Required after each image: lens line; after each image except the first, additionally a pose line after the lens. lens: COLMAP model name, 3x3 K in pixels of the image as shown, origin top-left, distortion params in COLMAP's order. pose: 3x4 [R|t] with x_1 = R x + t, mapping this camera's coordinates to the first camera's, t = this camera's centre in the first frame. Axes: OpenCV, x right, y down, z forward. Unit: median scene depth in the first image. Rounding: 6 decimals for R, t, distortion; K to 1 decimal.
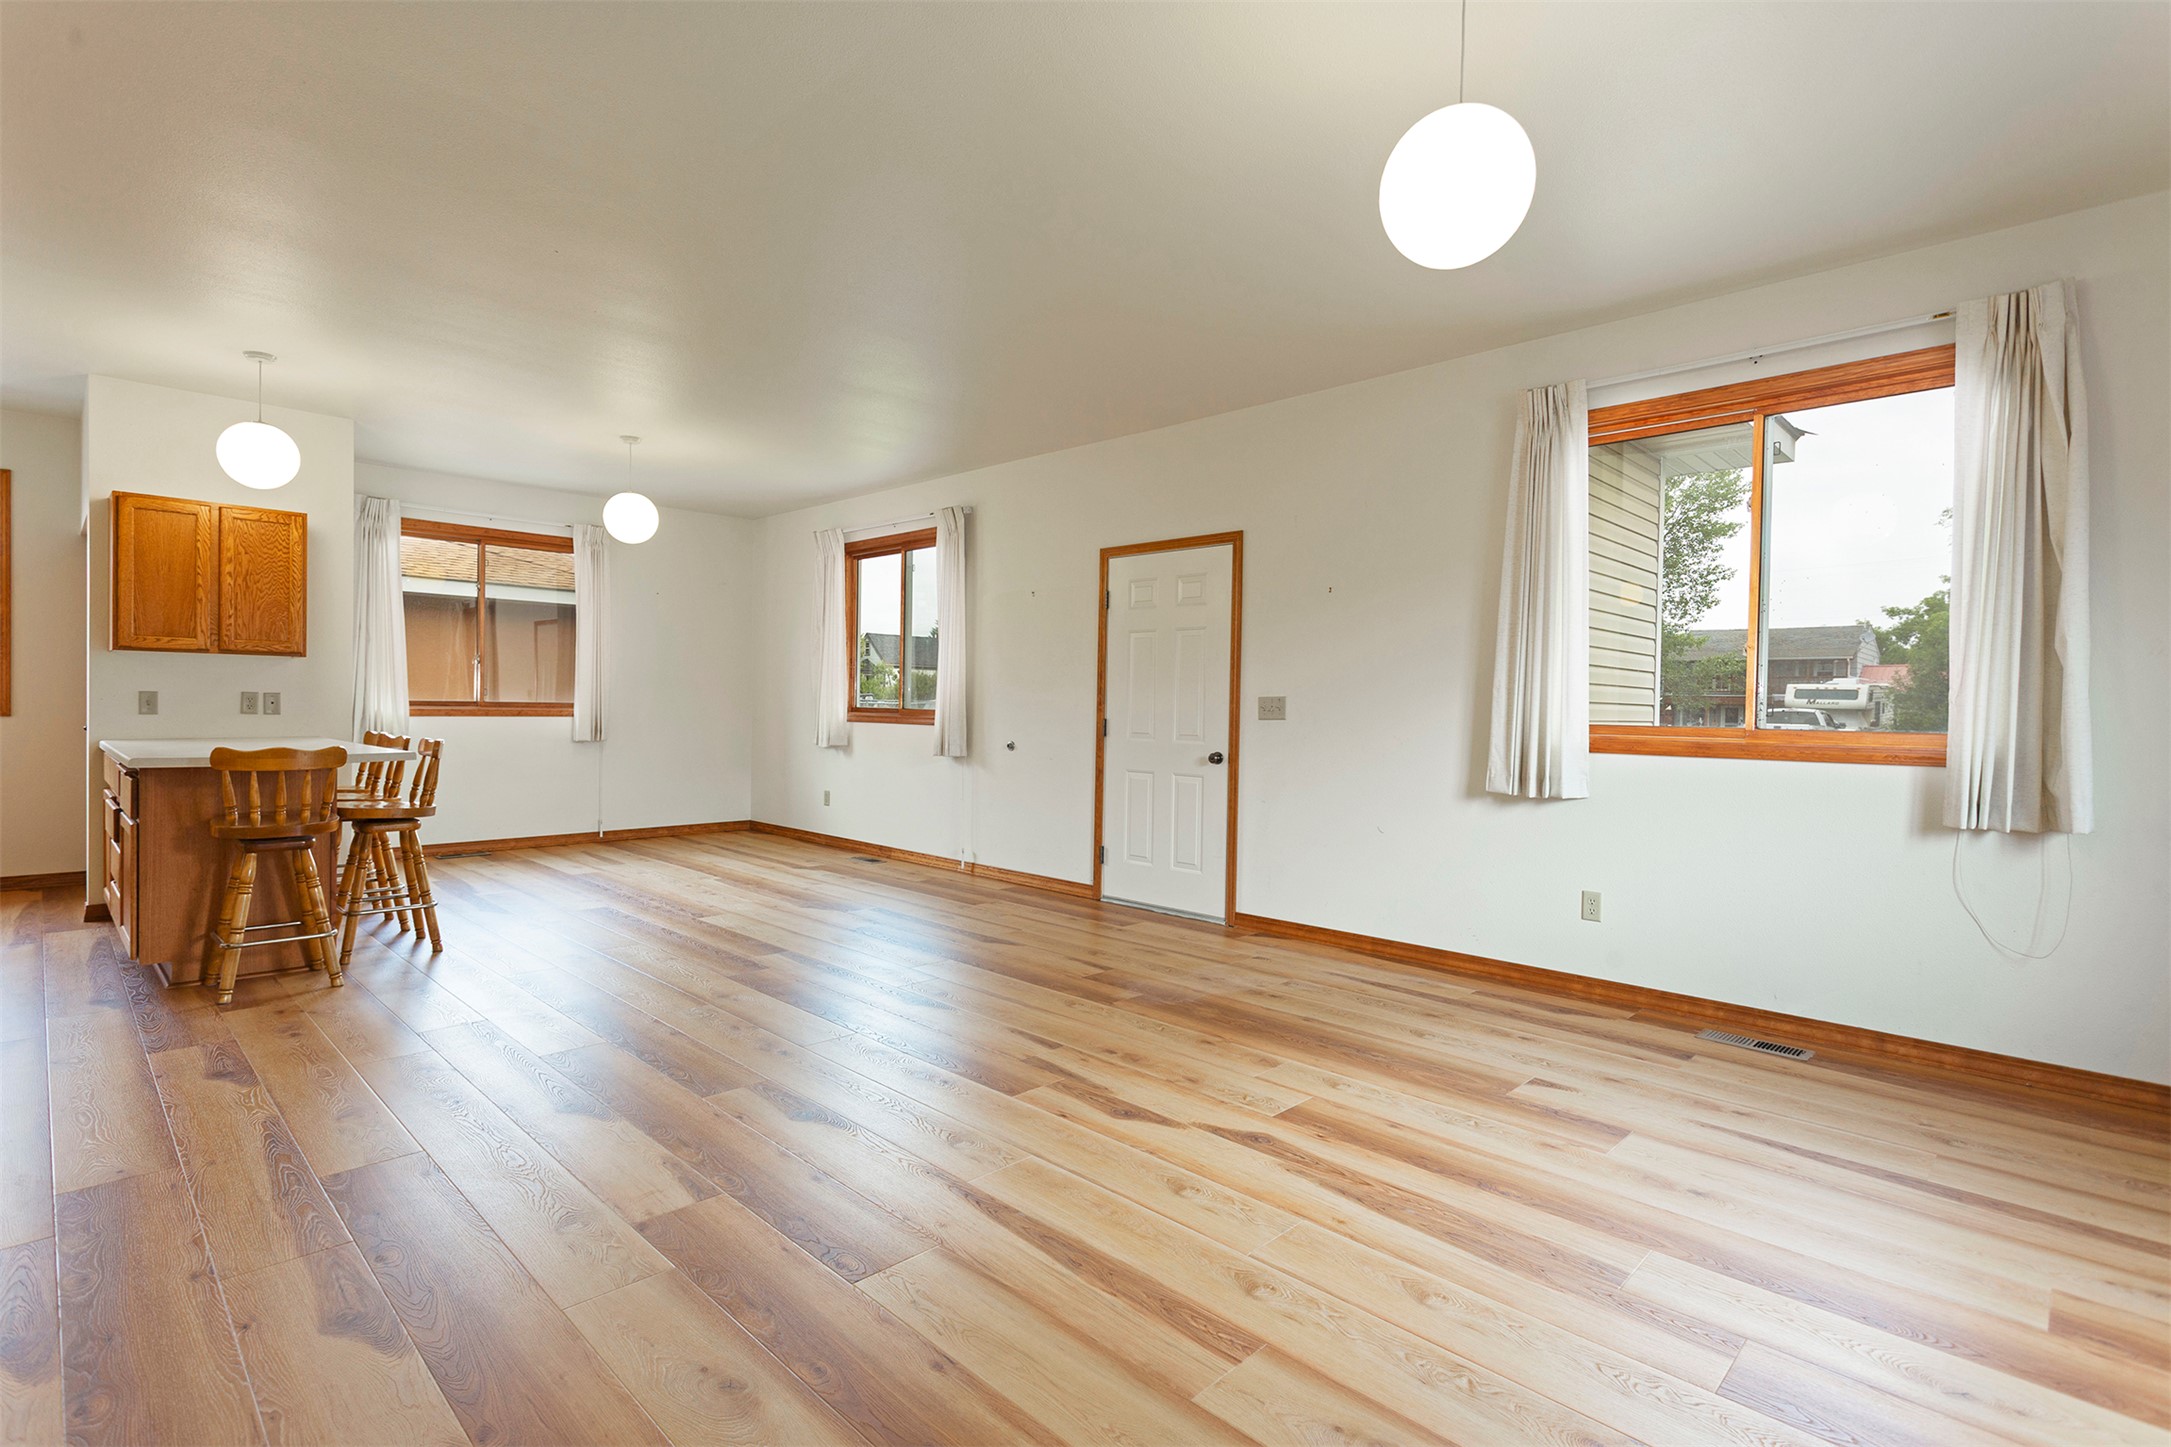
lens RADIAL K [[1035.3, 0, 1093.1], [0, 1035.3, 718.9], [0, 0, 1]] dist [0.003314, 0.000428]
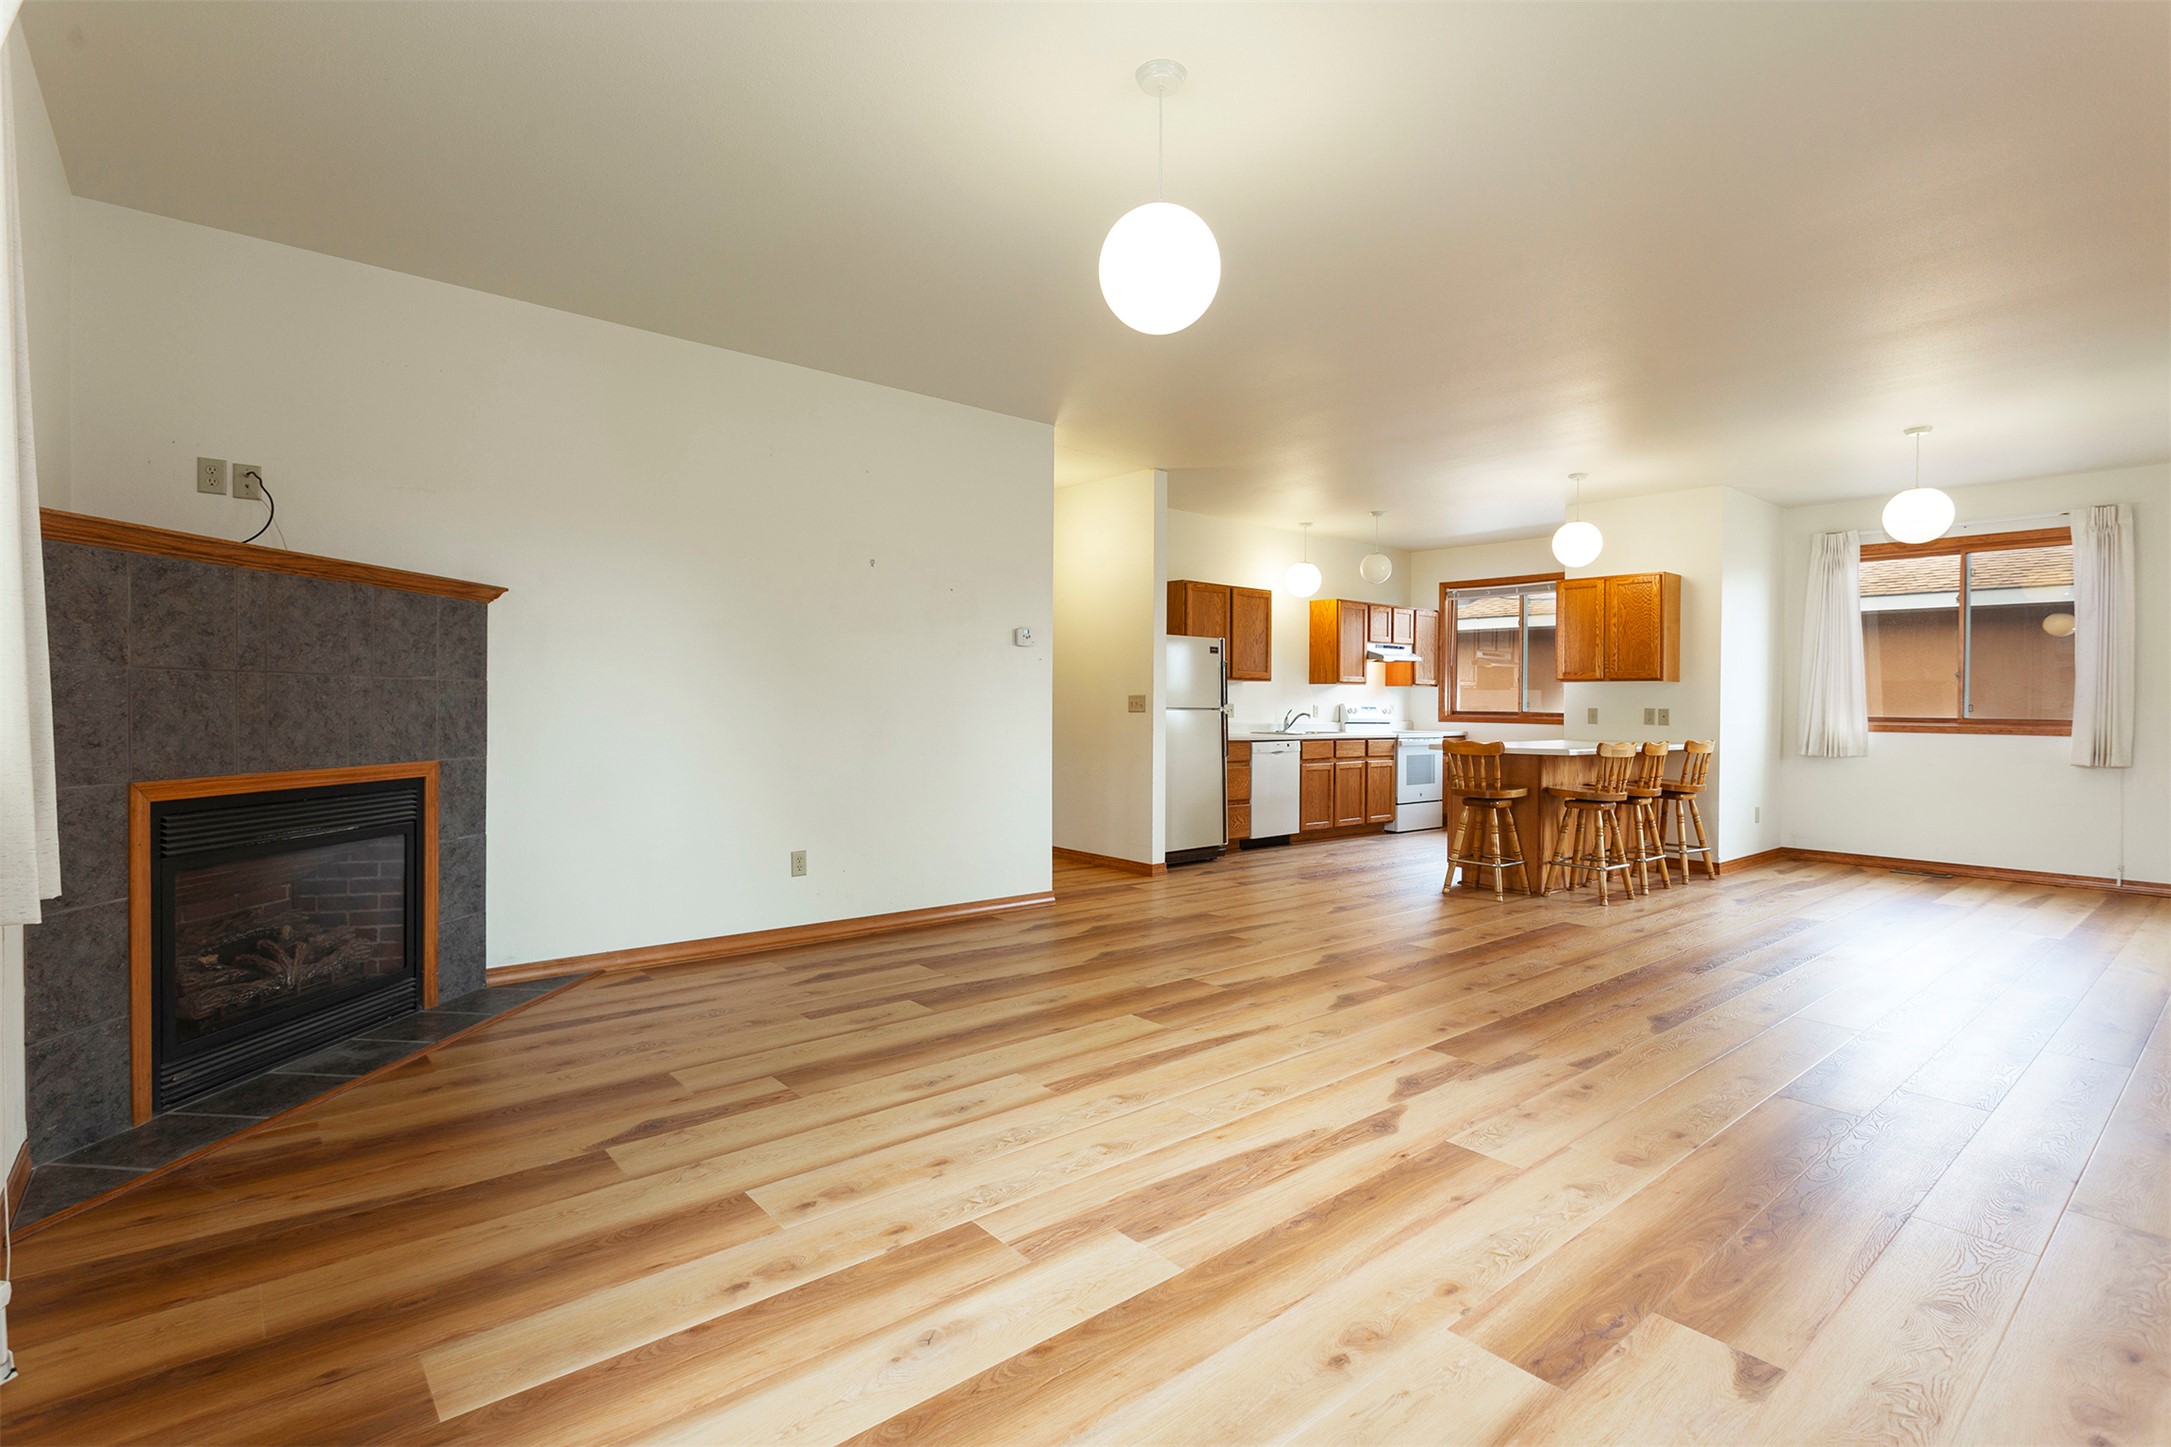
lens RADIAL K [[1035.3, 0, 1093.1], [0, 1035.3, 718.9], [0, 0, 1]] dist [0.003314, 0.000428]
pose [[-0.091067, -0.001863, -0.995843, 0.954634], [-0.025975, 0.999662, 0.000505, 0.009449], [0.995506, 0.025913, -0.091085, 0.638740]]
